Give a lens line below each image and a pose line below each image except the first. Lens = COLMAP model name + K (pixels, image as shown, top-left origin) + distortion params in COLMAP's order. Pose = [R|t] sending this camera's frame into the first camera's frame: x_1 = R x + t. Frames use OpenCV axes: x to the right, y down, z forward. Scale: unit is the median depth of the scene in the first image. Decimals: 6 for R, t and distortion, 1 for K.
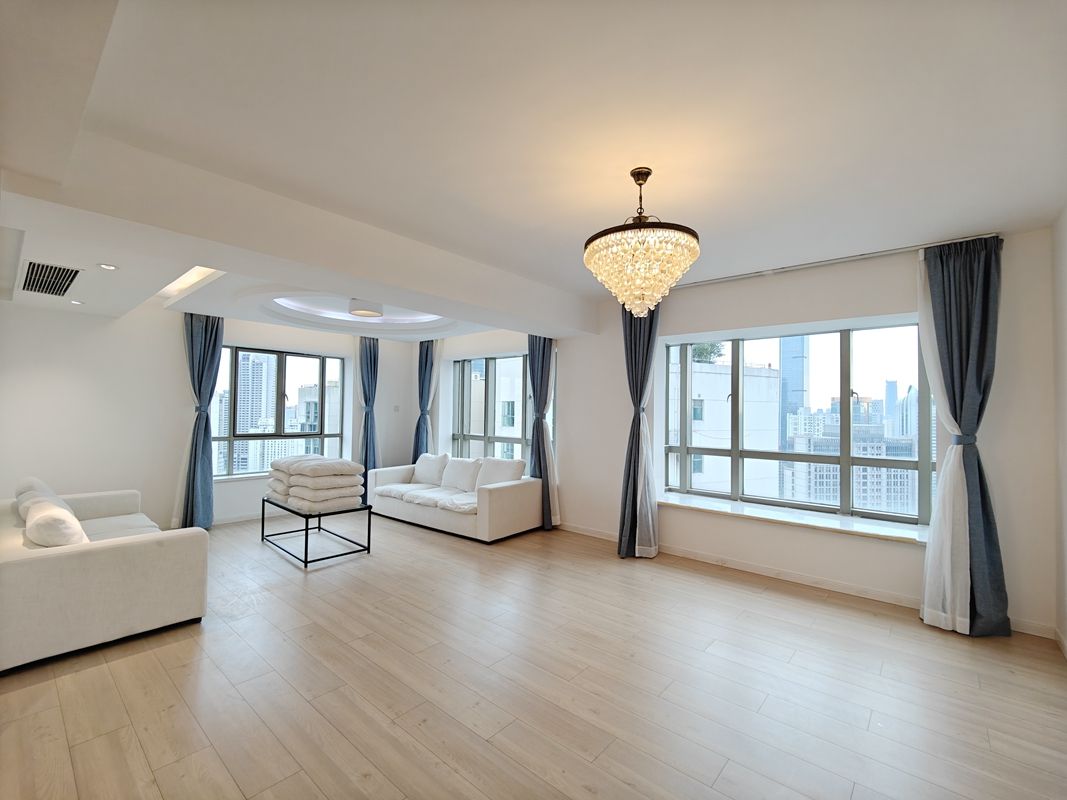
lens RADIAL K [[465.4, 0, 538.2], [0, 465.4, 395.2], [0, 0, 1]] dist [0.003864, -0.006956]
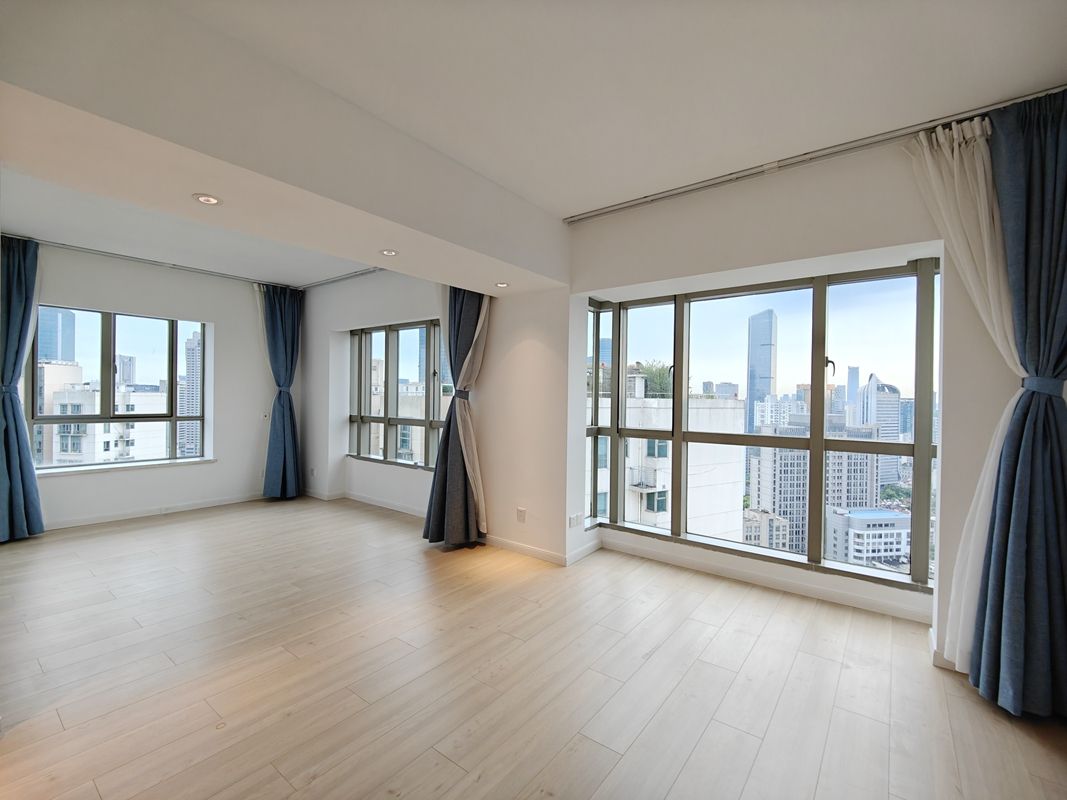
lens RADIAL K [[465.4, 0, 537.4], [0, 465.4, 404.5], [0, 0, 1]] dist [0.003864, -0.006956]
pose [[0.998540, -0.002536, 0.053957, 0.135022], [-0.000012, 0.998887, 0.047162, 0.033587], [-0.054017, -0.047094, 0.997429, 0.228020]]
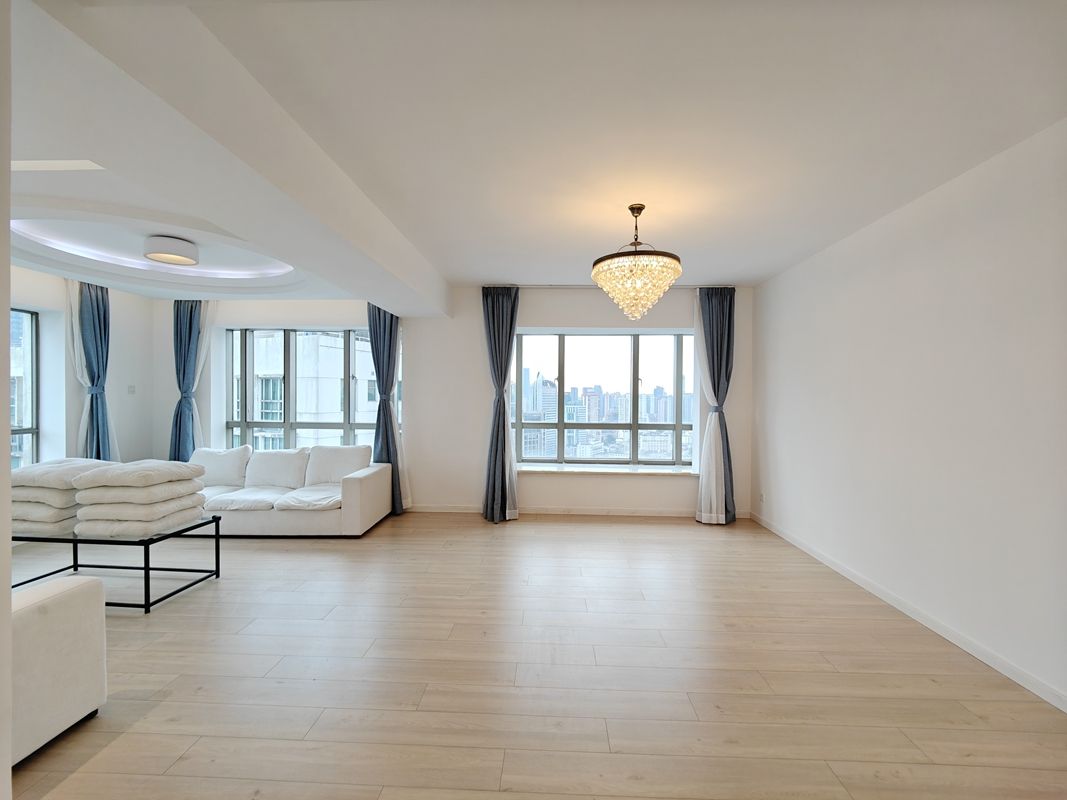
lens RADIAL K [[465.4, 0, 541.9], [0, 465.4, 397.2], [0, 0, 1]] dist [0.003864, -0.006956]
pose [[0.776004, -0.010299, 0.630644, -0.360451], [-0.018791, 0.999045, 0.039438, 0.000428], [-0.630448, -0.042454, 0.775069, 0.064923]]
